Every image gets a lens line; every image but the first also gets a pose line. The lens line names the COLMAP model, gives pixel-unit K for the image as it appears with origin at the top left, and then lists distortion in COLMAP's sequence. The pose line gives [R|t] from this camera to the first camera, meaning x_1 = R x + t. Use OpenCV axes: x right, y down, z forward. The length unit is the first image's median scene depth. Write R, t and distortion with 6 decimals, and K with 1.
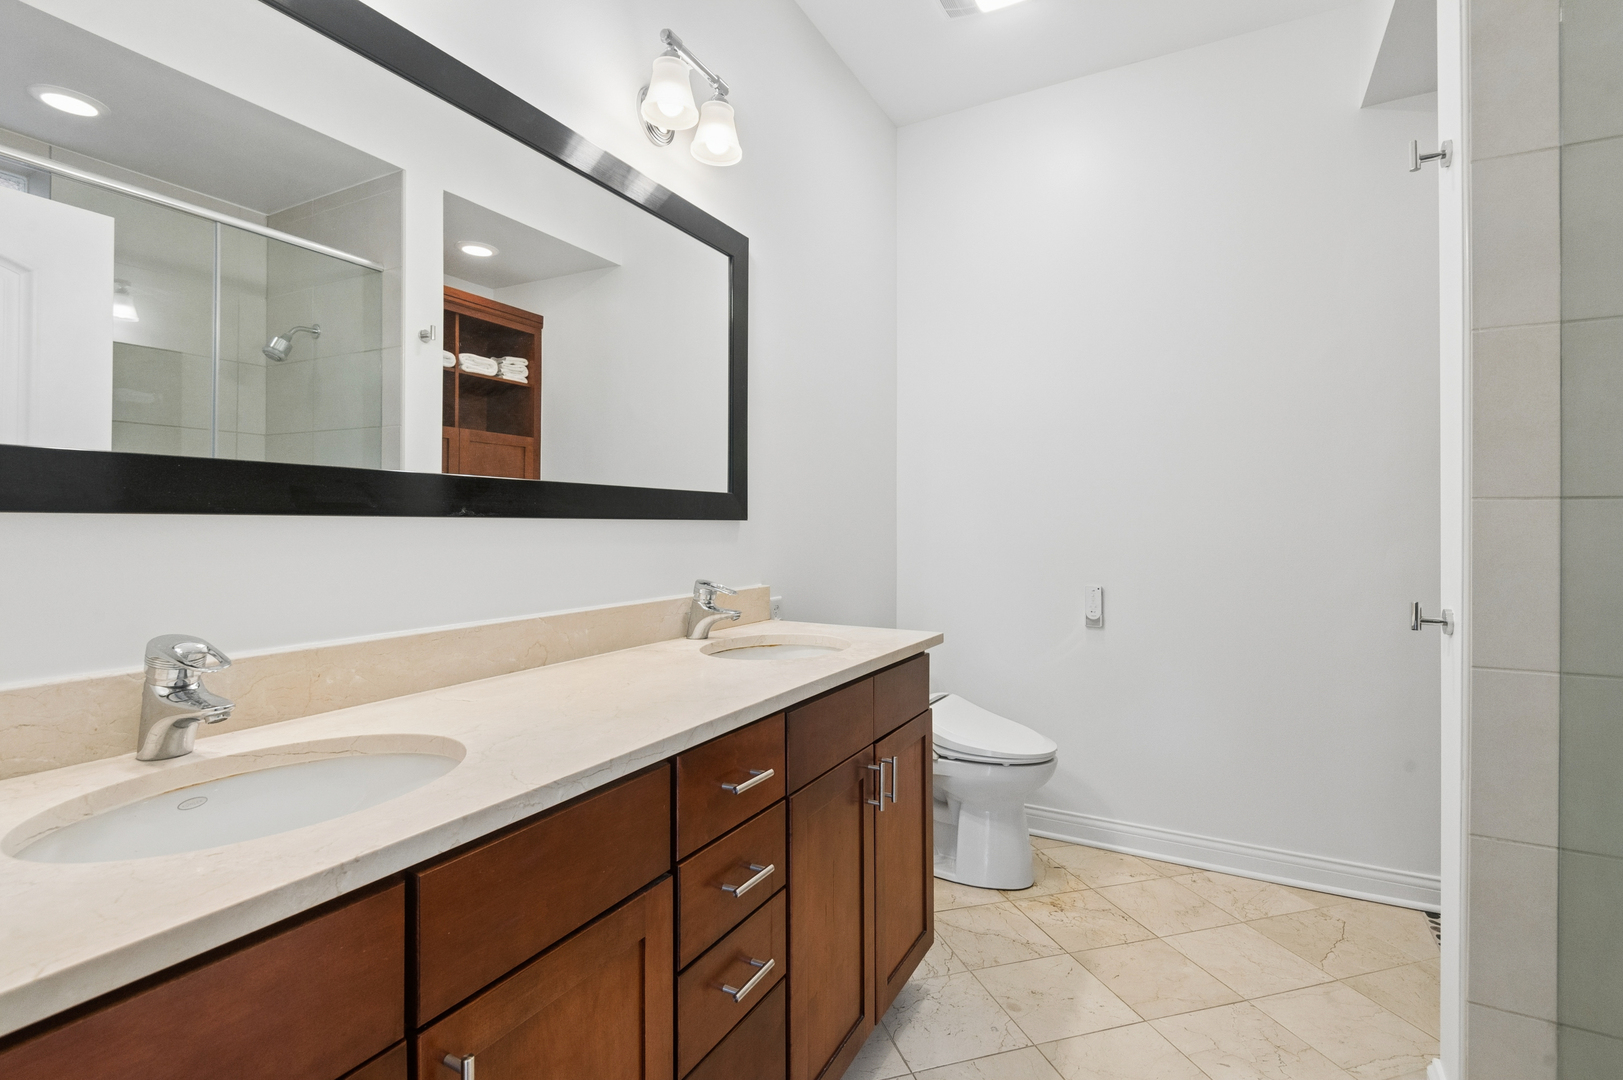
lens RADIAL K [[761.6, 0, 808.8], [0, 761.6, 531.2], [0, 0, 1]] dist [0.029629, -0.028543]
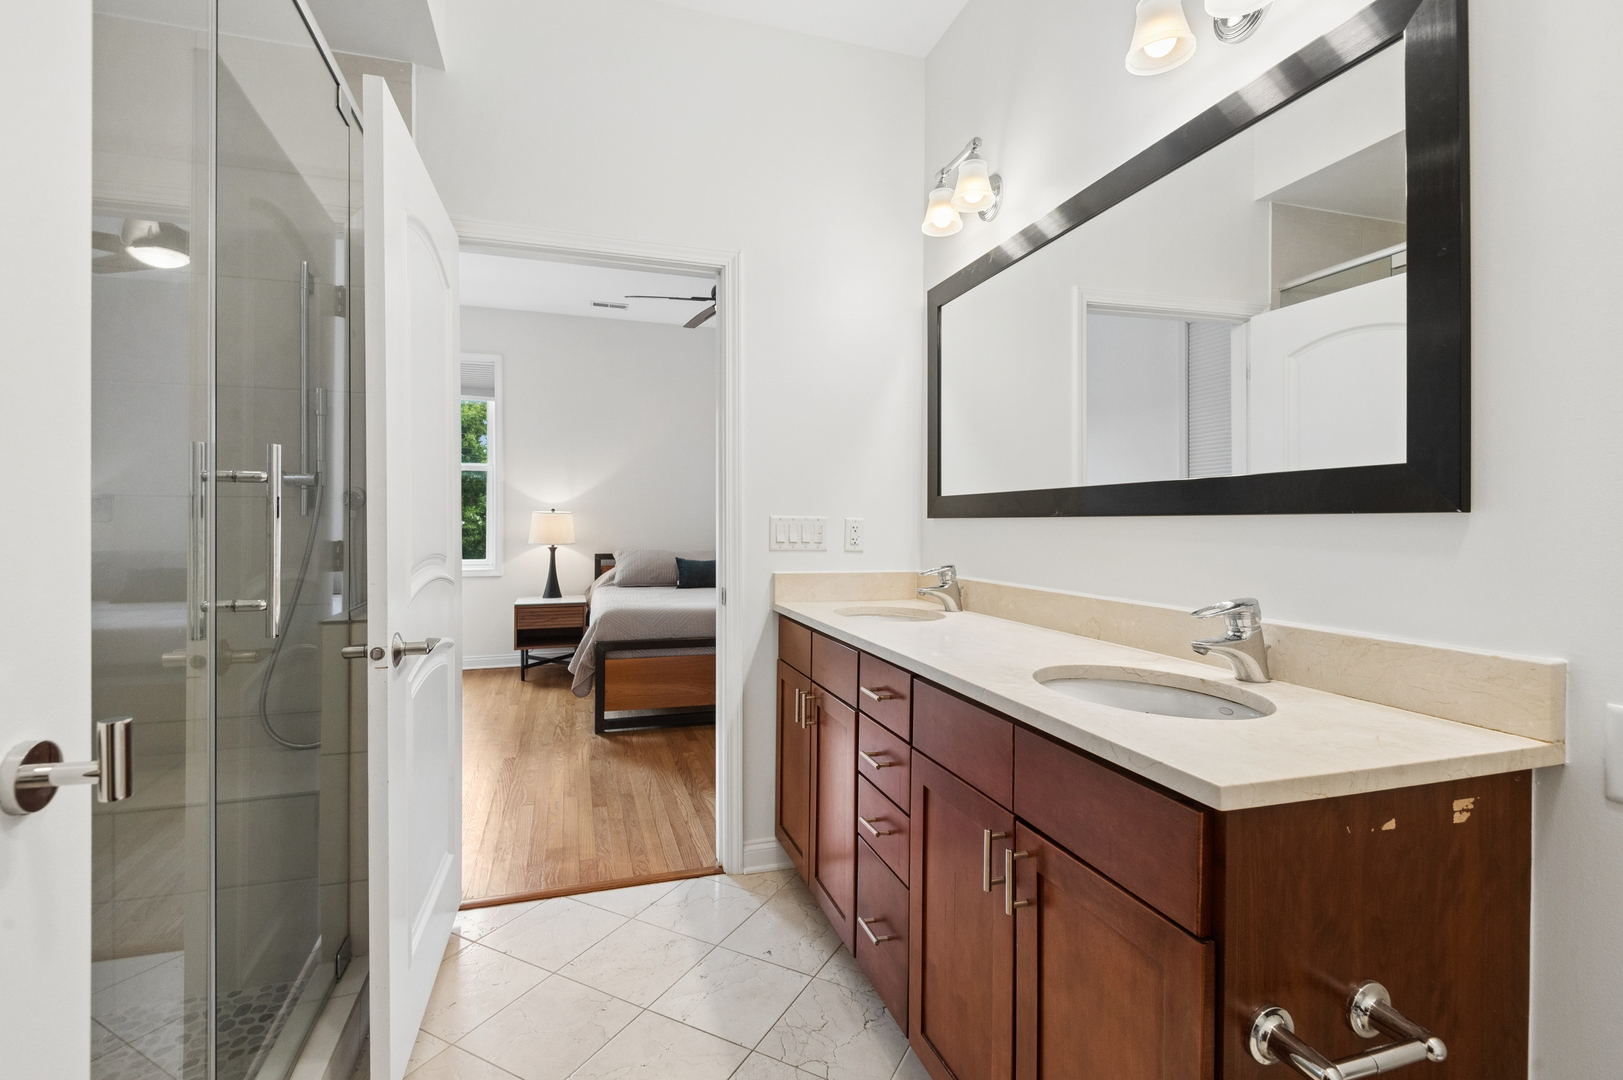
lens RADIAL K [[761.6, 0, 808.8], [0, 761.6, 531.2], [0, 0, 1]] dist [0.029629, -0.028543]
pose [[-0.699649, 0.001956, -0.714484, 0.846615], [-0.013270, 0.999788, 0.015731, -0.006375], [0.714364, 0.020488, -0.699475, 1.552399]]
